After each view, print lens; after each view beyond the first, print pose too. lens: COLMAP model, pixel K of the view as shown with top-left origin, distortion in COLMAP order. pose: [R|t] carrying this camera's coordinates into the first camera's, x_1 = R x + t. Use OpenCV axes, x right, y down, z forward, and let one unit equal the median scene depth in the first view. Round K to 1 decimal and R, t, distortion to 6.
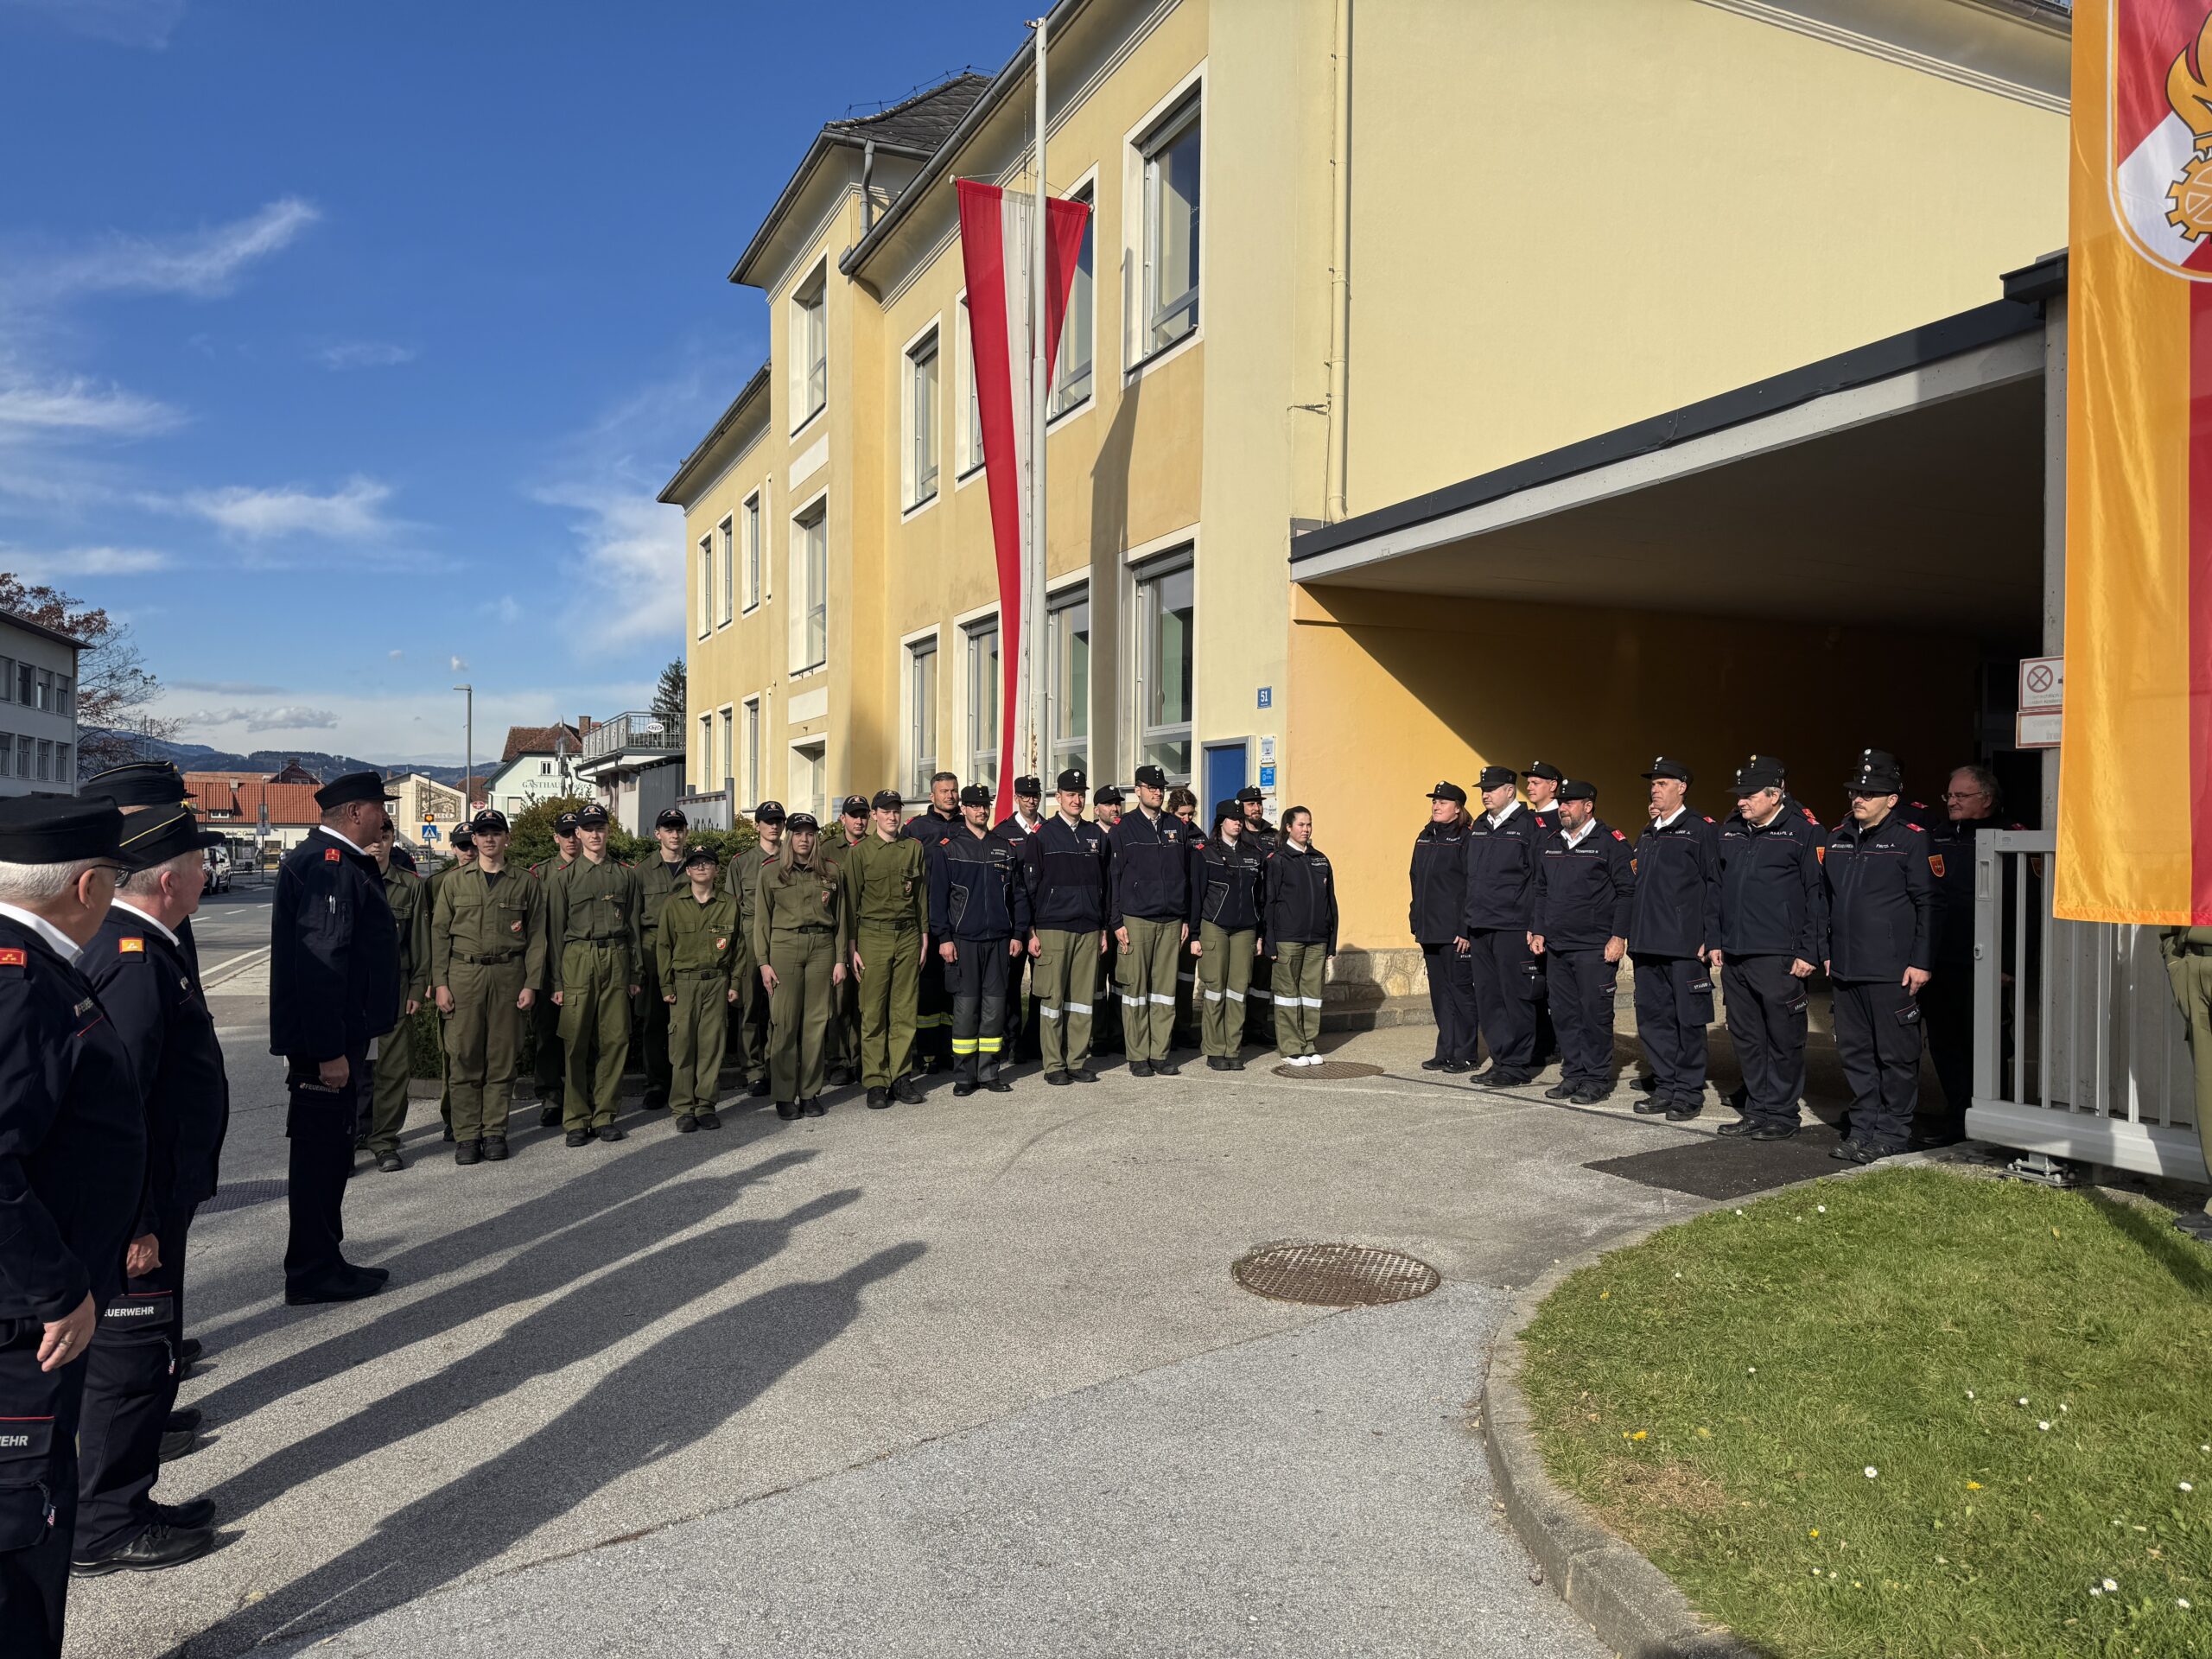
lens RADIAL K [[1561.3, 0, 1105.5], [0, 1561.3, 851.1], [0, 0, 1]] dist [0.104144, -0.115245]
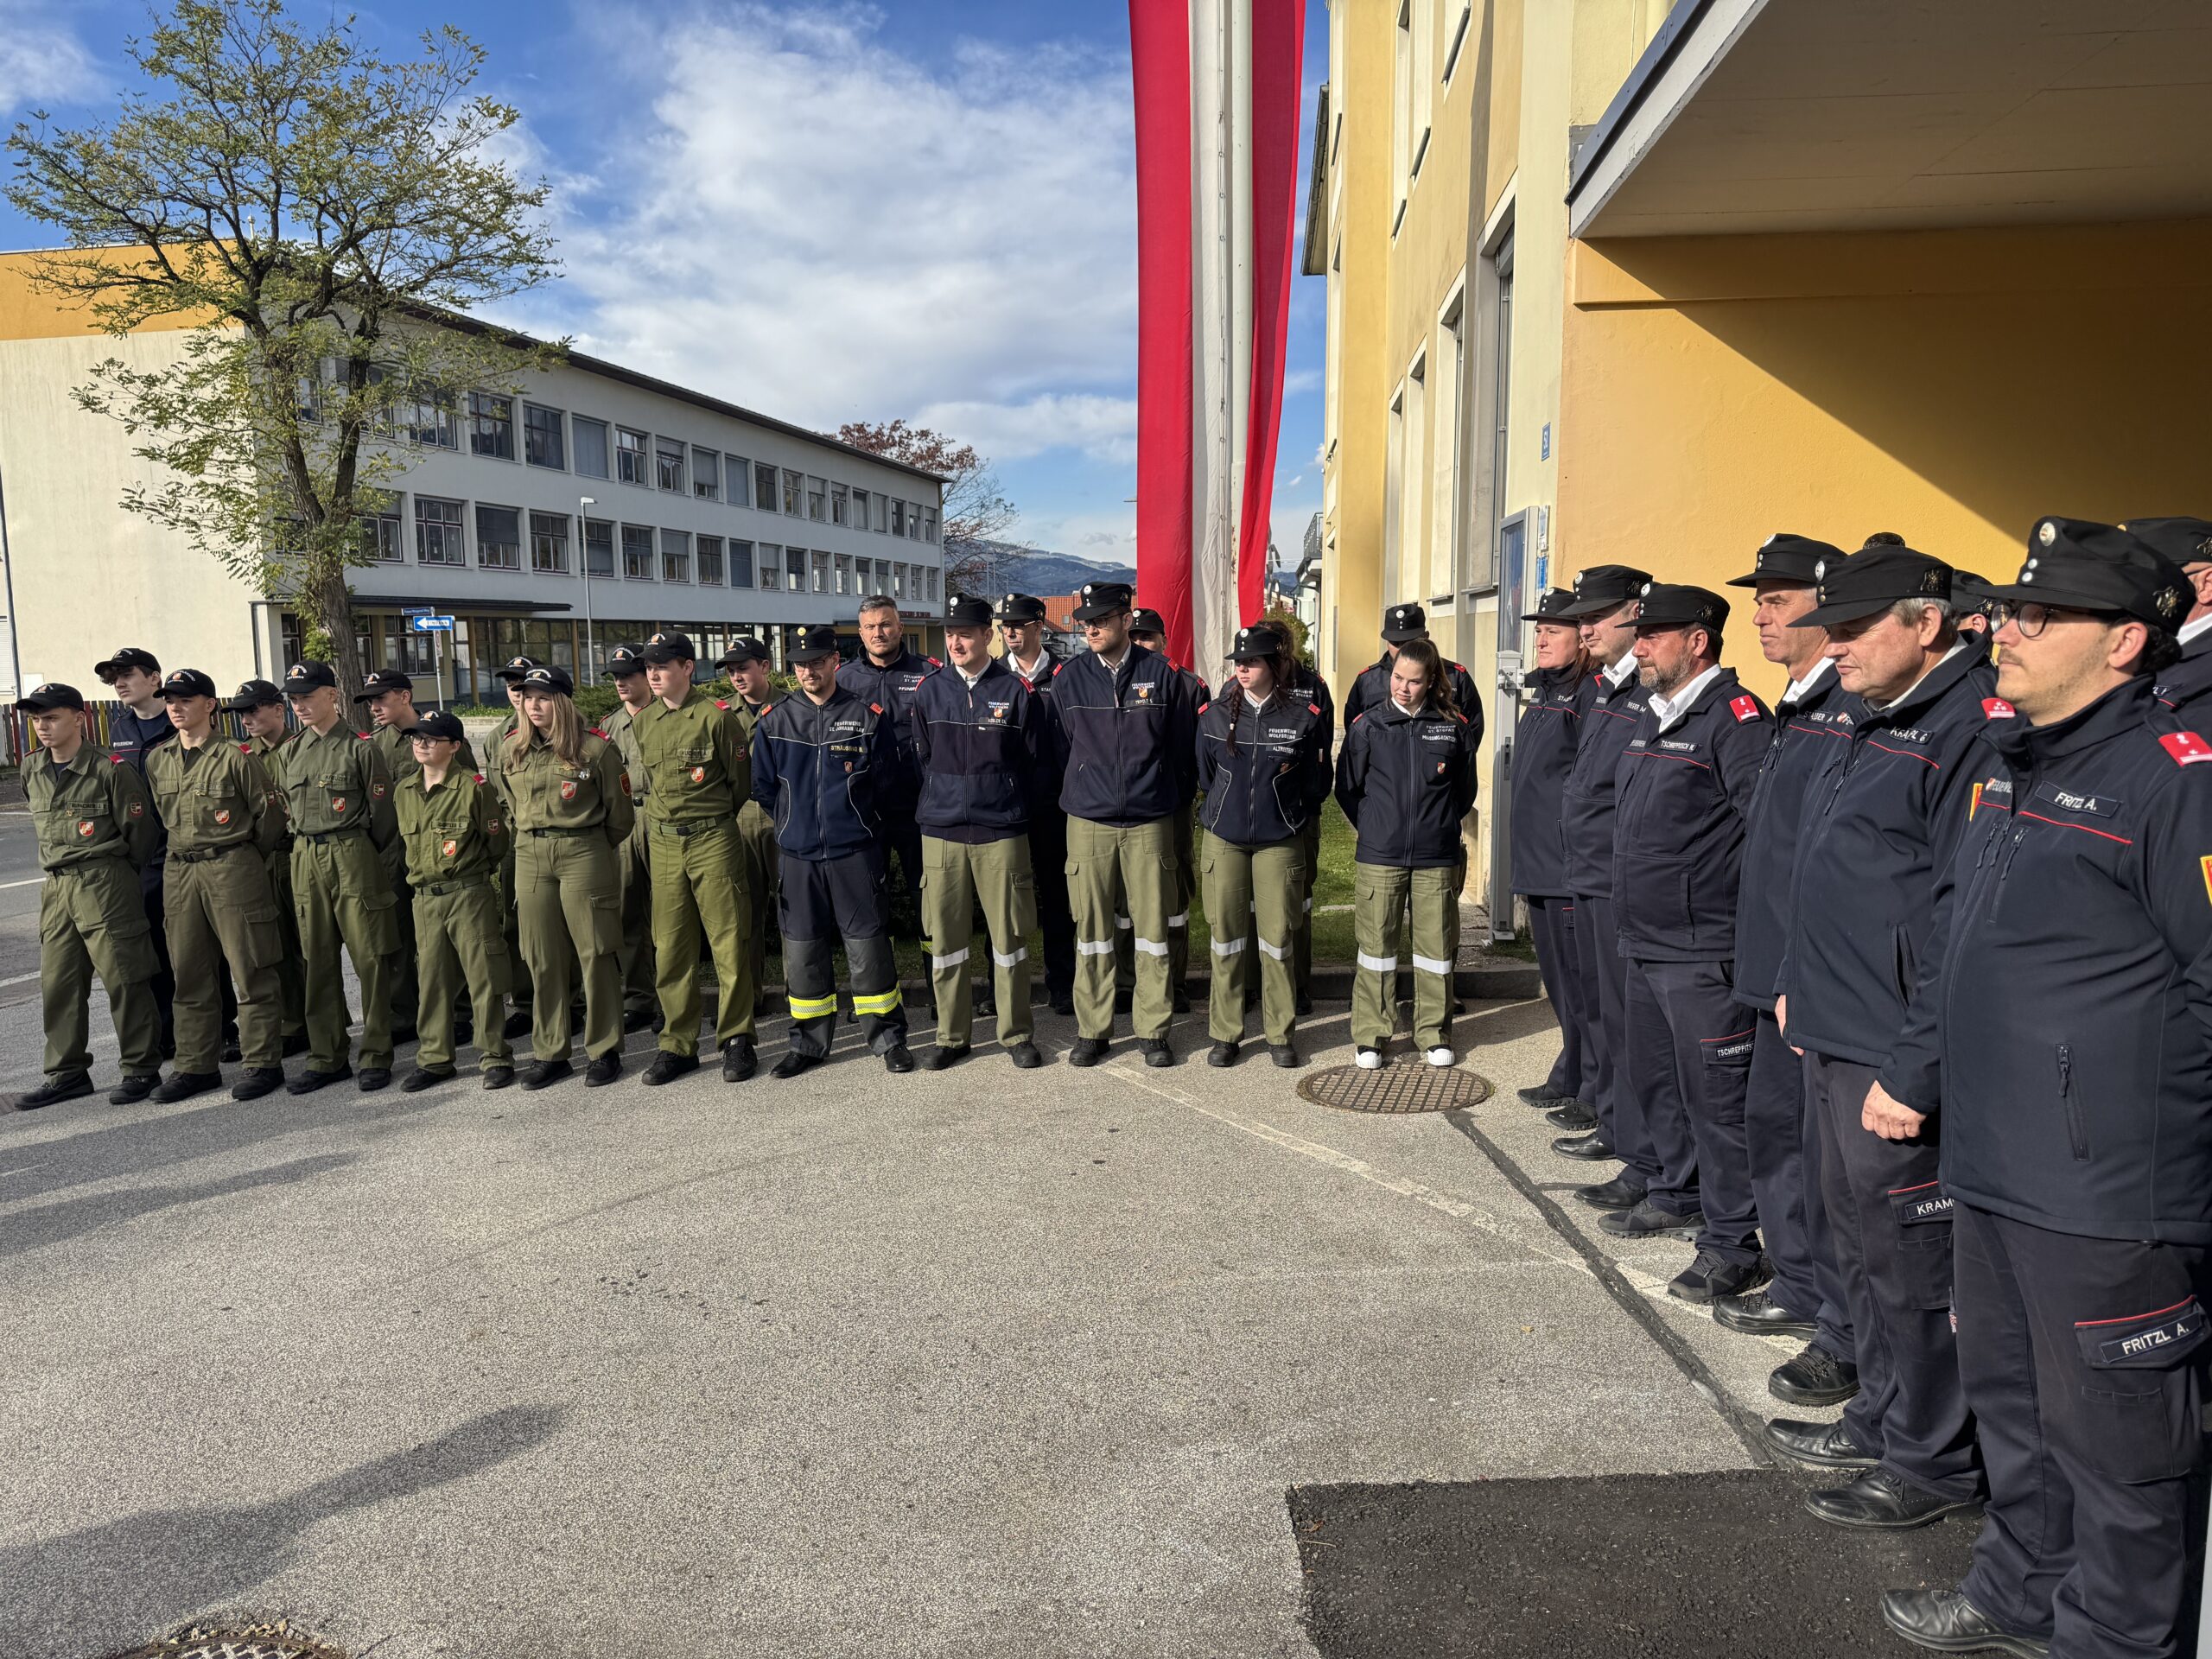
lens RADIAL K [[1564.5, 0, 1106.0], [0, 1564.5, 829.5], [0, 0, 1]] dist [0.135721, -0.200205]
pose [[0.856856, 0.044639, -0.513620, 0.254349], [0.015286, 0.993607, 0.111855, -0.017862], [0.515329, -0.103695, 0.850696, 0.331225]]
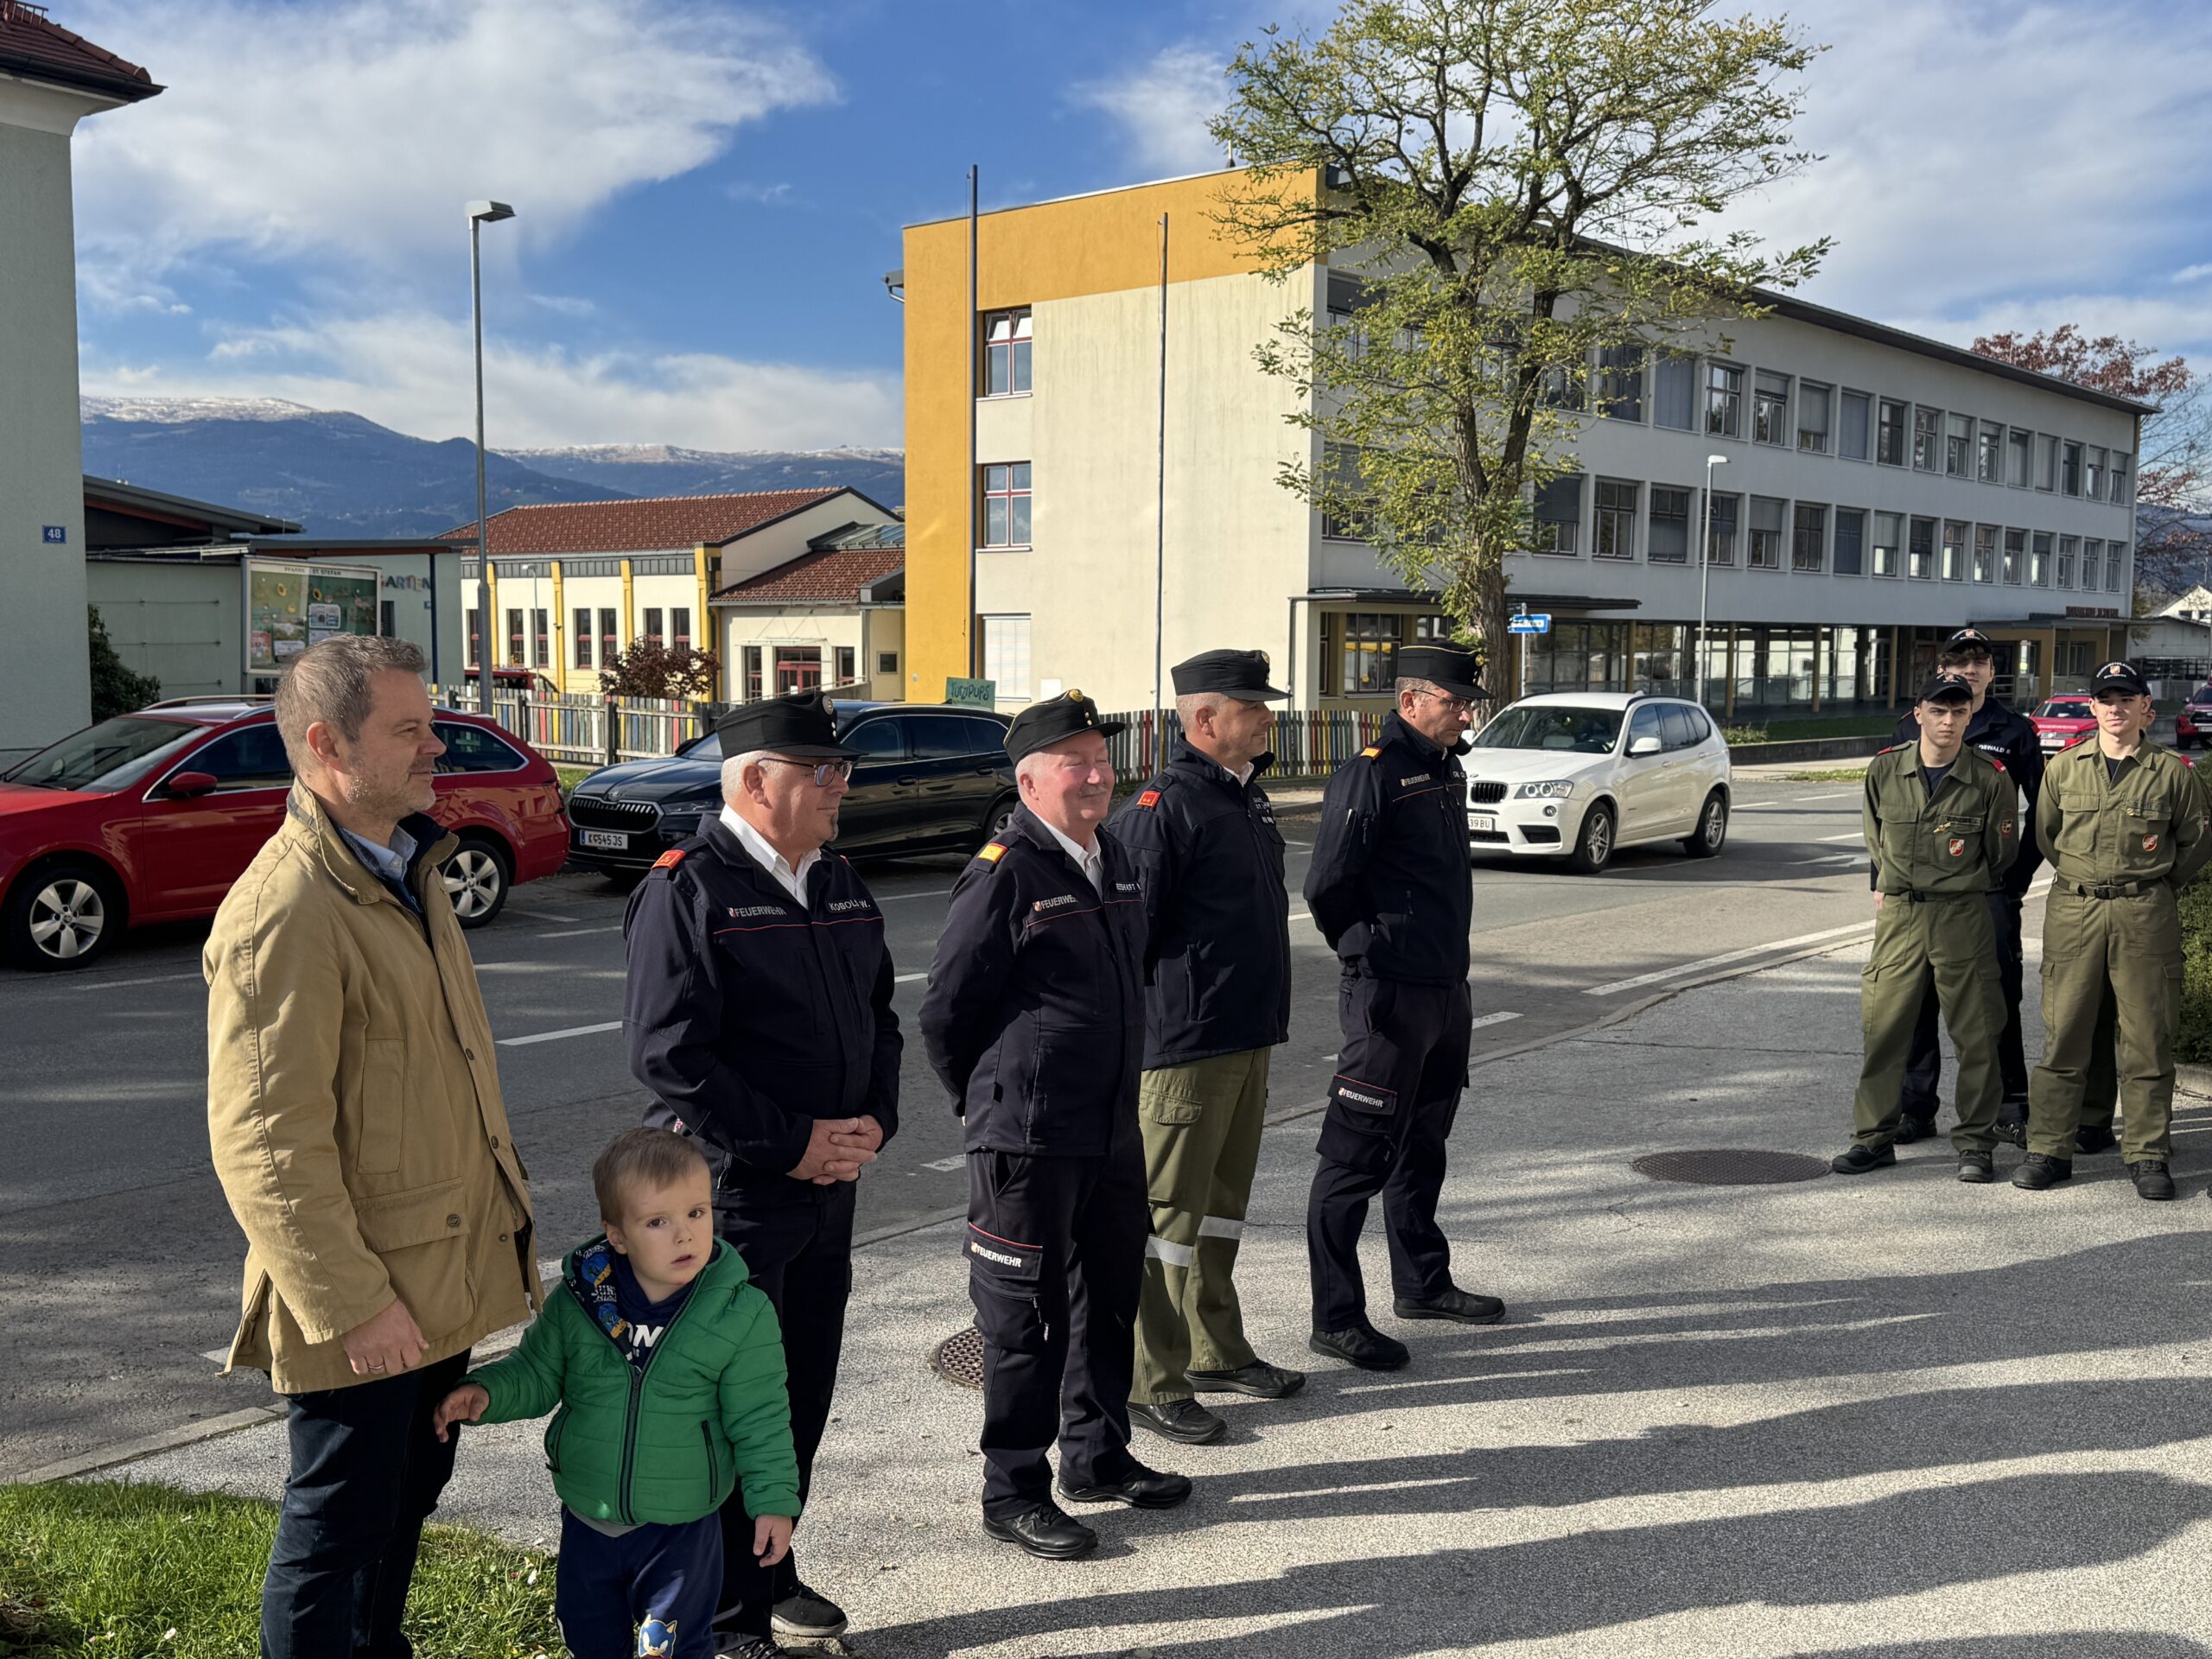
lens RADIAL K [[2183.3, 0, 1012.9], [0, 2183.3, 816.9], [0, 0, 1]] dist [0.139870, -0.299228]
pose [[0.483471, 0.058760, -0.873386, 0.121124], [-0.004661, 0.997903, 0.064558, -0.010591], [0.875348, -0.027141, 0.482732, 0.109377]]
